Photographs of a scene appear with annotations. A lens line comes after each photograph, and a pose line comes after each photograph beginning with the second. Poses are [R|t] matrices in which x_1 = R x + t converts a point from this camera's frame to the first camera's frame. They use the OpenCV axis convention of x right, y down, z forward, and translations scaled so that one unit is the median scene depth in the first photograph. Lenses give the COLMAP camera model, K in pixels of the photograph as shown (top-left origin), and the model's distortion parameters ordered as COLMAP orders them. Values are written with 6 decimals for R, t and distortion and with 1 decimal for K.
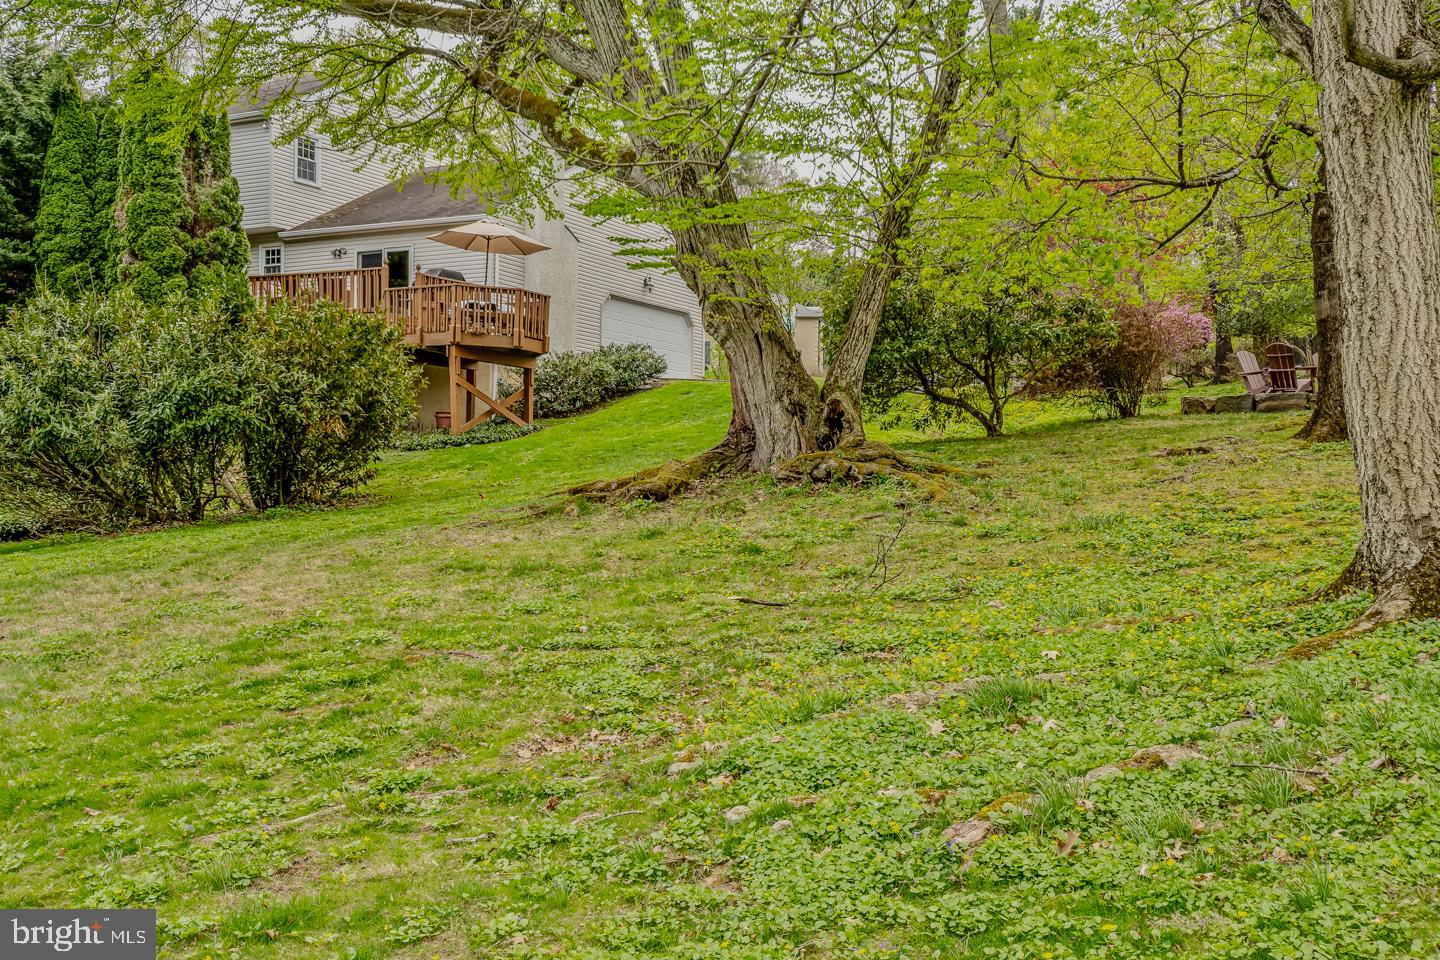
lens RADIAL K [[1518.5, 0, 716.3], [0, 1518.5, 490.4], [0, 0, 1]] dist [-0.017127, 0.000000]
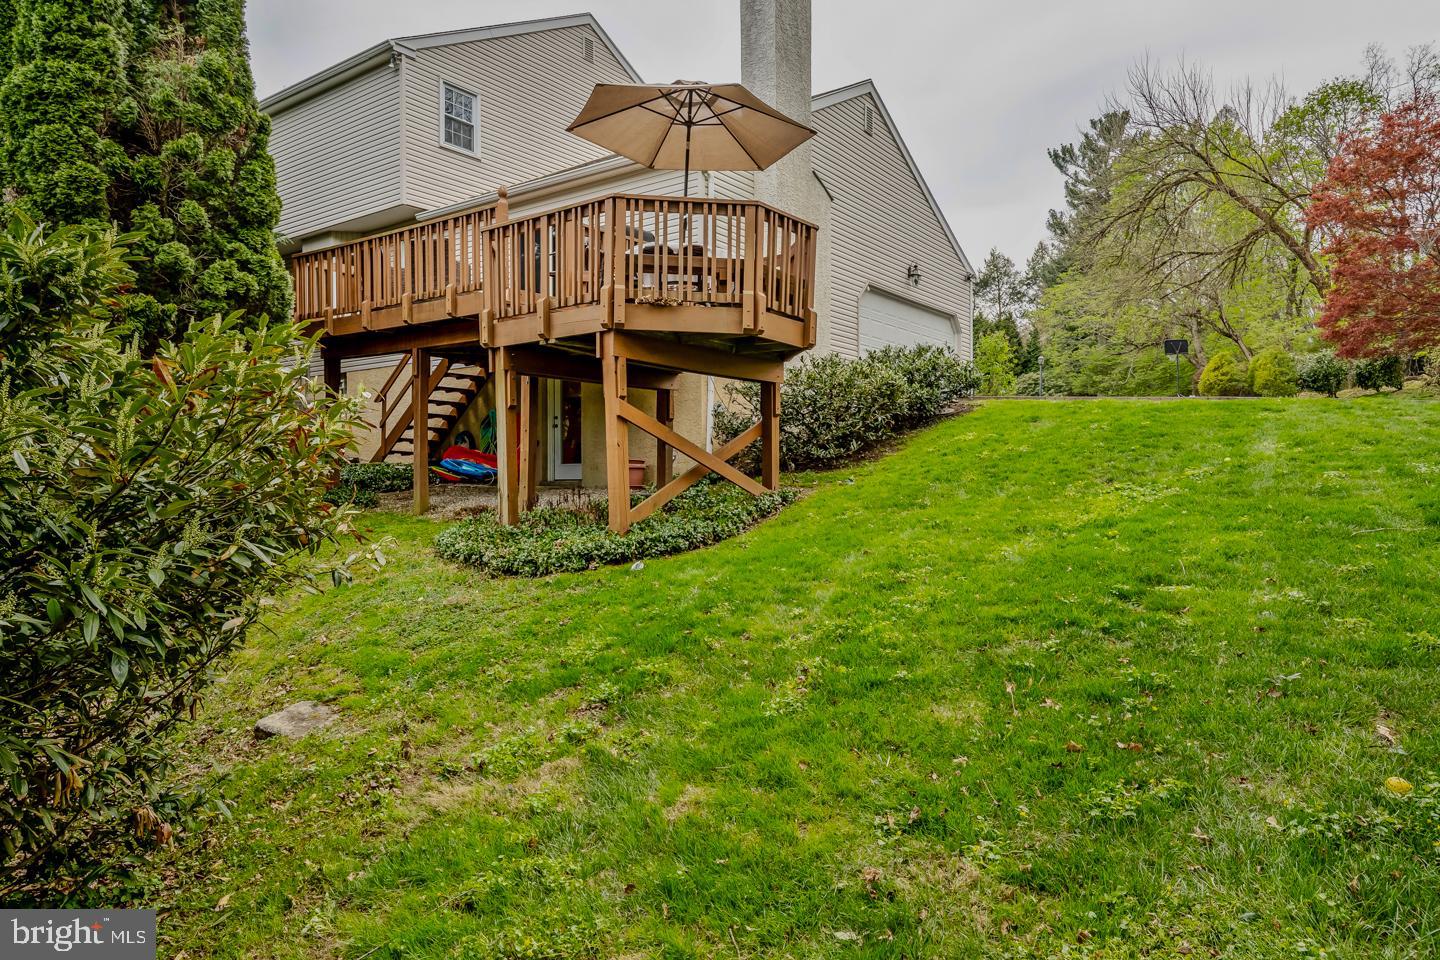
lens RADIAL K [[900.7, 0, 705.2], [0, 900.7, 481.8], [0, 0, 1]] dist [-0.003102, -0.000012]
pose [[0.986014, -0.015022, -0.165982, -0.097695], [0.016873, 0.999810, 0.009751, -0.051228], [0.165804, -0.012415, 0.986081, 0.710633]]
